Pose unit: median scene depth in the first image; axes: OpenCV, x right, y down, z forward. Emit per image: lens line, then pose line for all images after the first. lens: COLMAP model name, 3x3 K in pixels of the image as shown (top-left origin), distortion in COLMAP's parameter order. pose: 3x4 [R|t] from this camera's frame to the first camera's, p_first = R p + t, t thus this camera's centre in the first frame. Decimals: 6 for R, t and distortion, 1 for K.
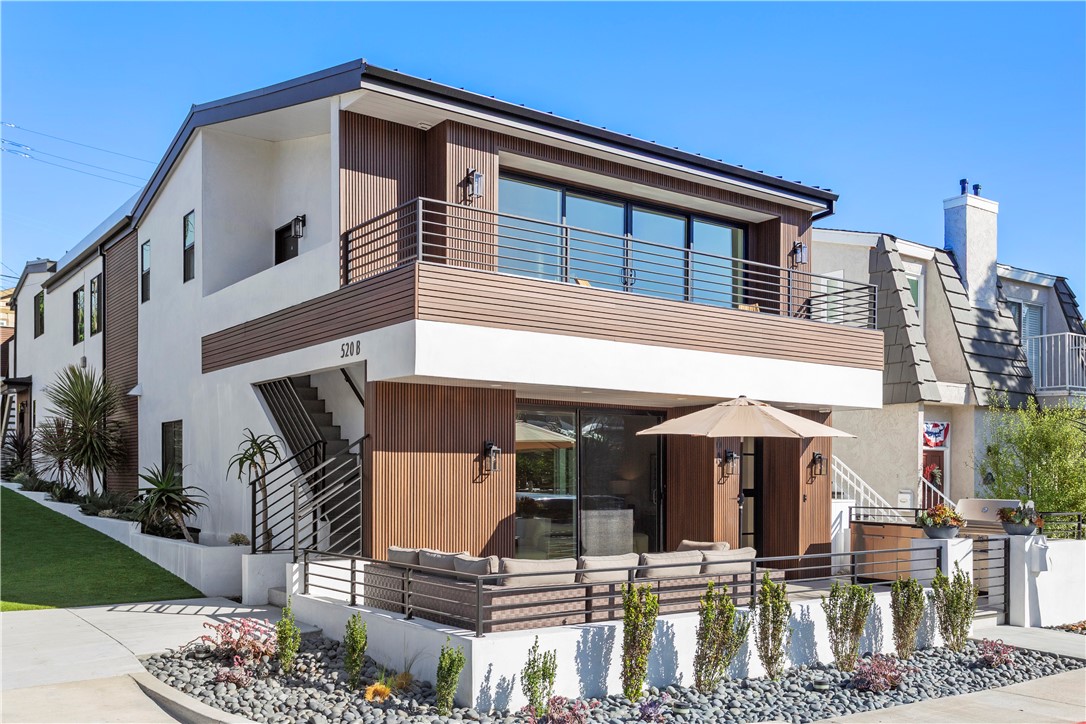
lens RADIAL K [[1023.3, 0, 602.1], [0, 1023.3, 484.9], [0, 0, 1]] dist [0.014341, 0.000000]
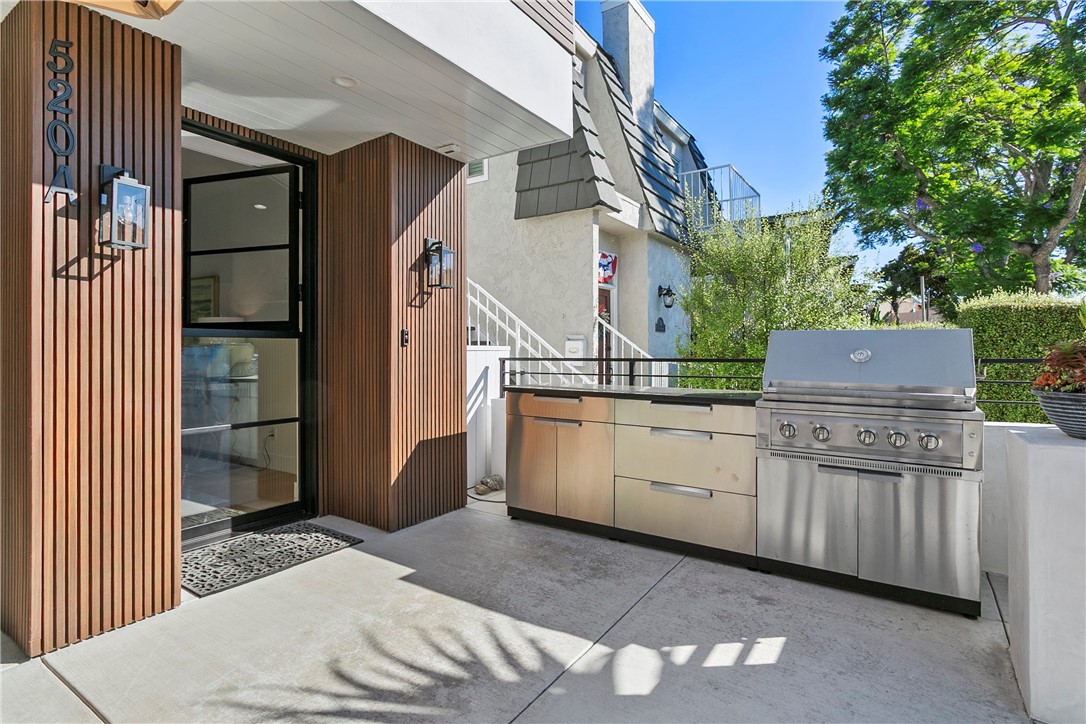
lens RADIAL K [[551.3, 0, 548.2], [0, 551.3, 342.9], [0, 0, 1]] dist [-0.009694, 0.004283]
pose [[0.943366, -0.002305, 0.331747, 0.175900], [0.009022, 0.999784, -0.018708, 0.019492], [-0.331632, 0.020642, 0.943183, 0.748238]]
